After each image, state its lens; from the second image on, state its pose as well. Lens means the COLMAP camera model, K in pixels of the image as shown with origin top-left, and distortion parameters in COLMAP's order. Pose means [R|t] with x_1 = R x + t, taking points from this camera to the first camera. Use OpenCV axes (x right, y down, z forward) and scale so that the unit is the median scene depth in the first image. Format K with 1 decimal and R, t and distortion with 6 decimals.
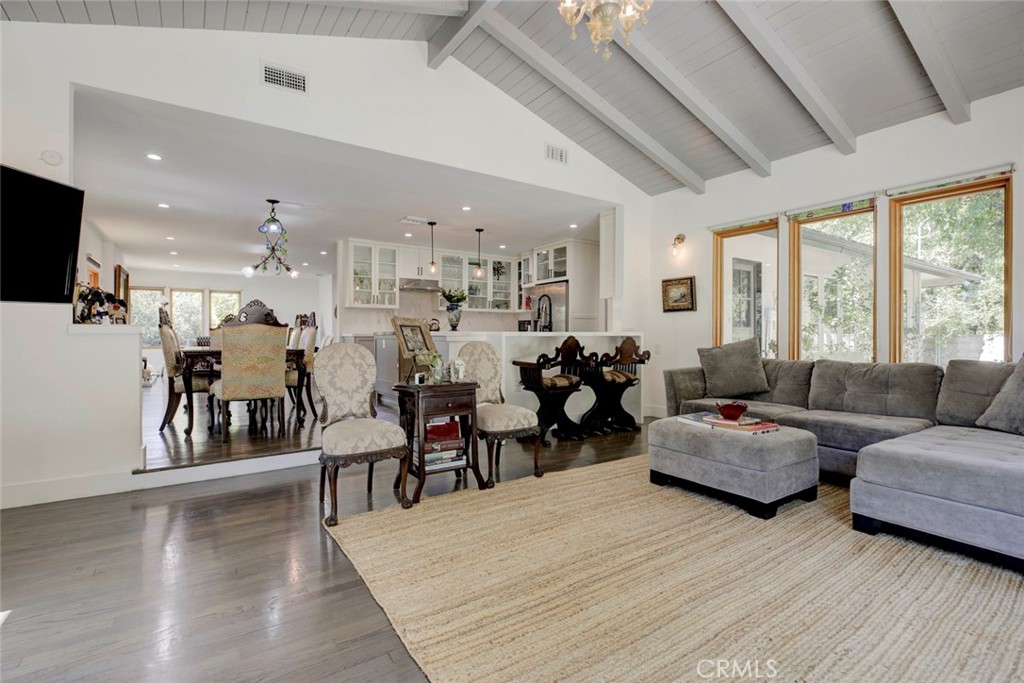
lens RADIAL K [[463.3, 0, 496.6], [0, 463.3, 331.7], [0, 0, 1]] dist [-0.004118, -0.000205]
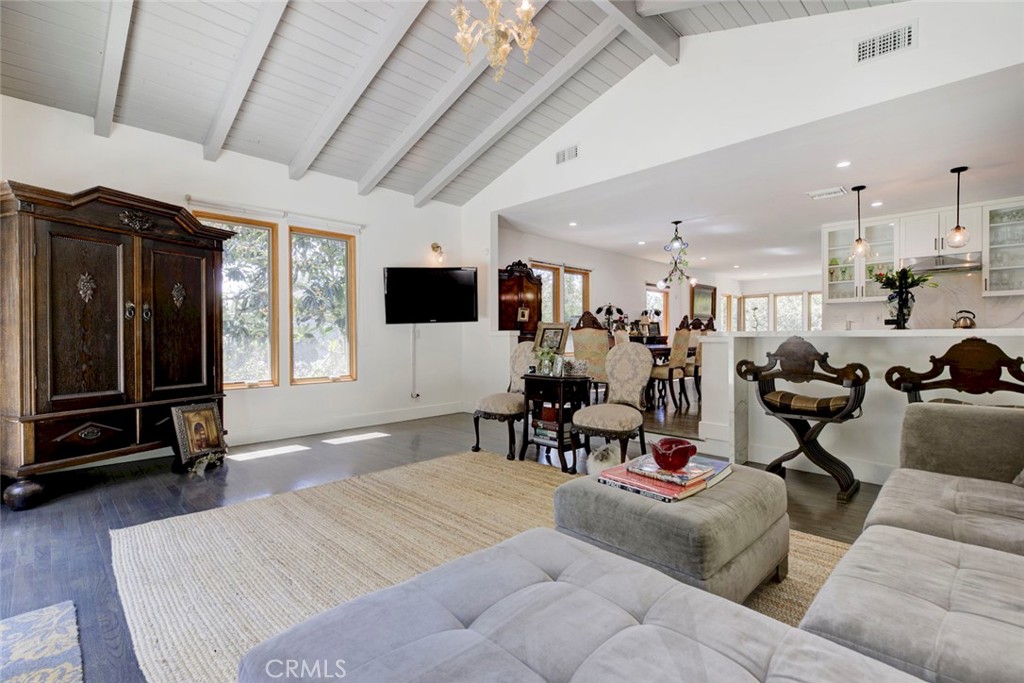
lens RADIAL K [[463.3, 0, 527.8], [0, 463.3, 332.4], [0, 0, 1]] dist [-0.004118, -0.000205]
pose [[0.237365, -0.008008, -0.971387, 0.925191], [0.011164, 0.999922, -0.005515, 0.002392], [0.971356, -0.009535, 0.237436, 0.565325]]
